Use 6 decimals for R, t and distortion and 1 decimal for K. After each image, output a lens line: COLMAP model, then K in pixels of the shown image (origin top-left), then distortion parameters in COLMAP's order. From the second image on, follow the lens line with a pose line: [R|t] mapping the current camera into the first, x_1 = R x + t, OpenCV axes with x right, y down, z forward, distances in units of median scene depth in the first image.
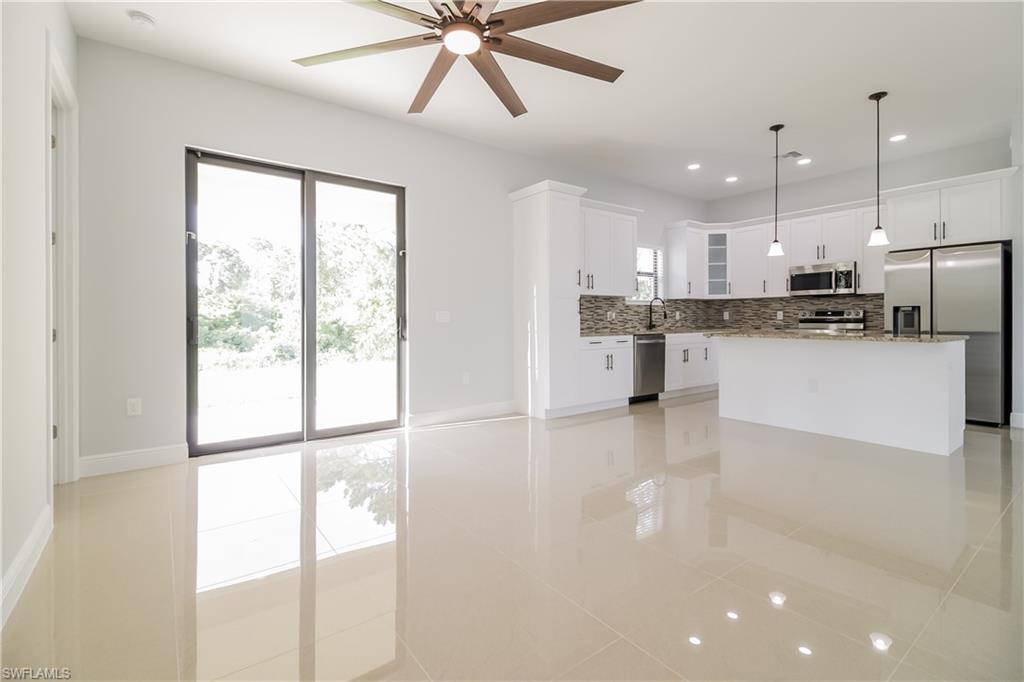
lens RADIAL K [[473.6, 0, 508.9], [0, 473.6, 316.5], [0, 0, 1]] dist [0.001757, -0.000038]
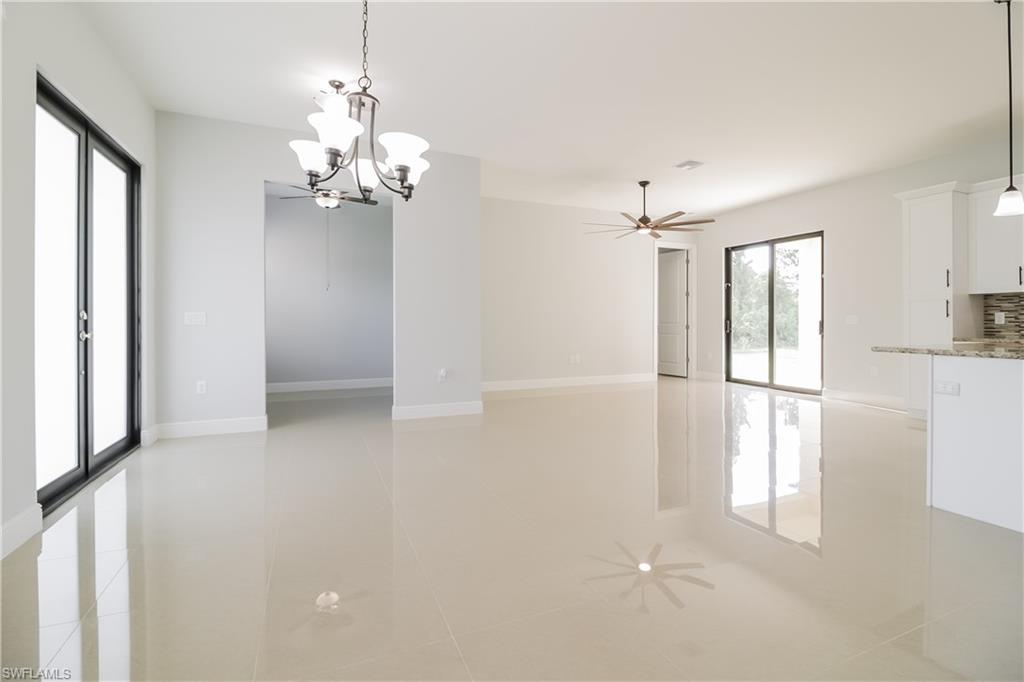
lens RADIAL K [[478.4, 0, 518.5], [0, 478.4, 326.5], [0, 0, 1]] dist [-0.025097, -0.000260]
pose [[-0.213559, 0.008769, -0.976891, 1.572264], [0.004835, 0.999957, 0.007919, 0.004191], [0.976918, -0.003032, -0.213593, 0.449002]]
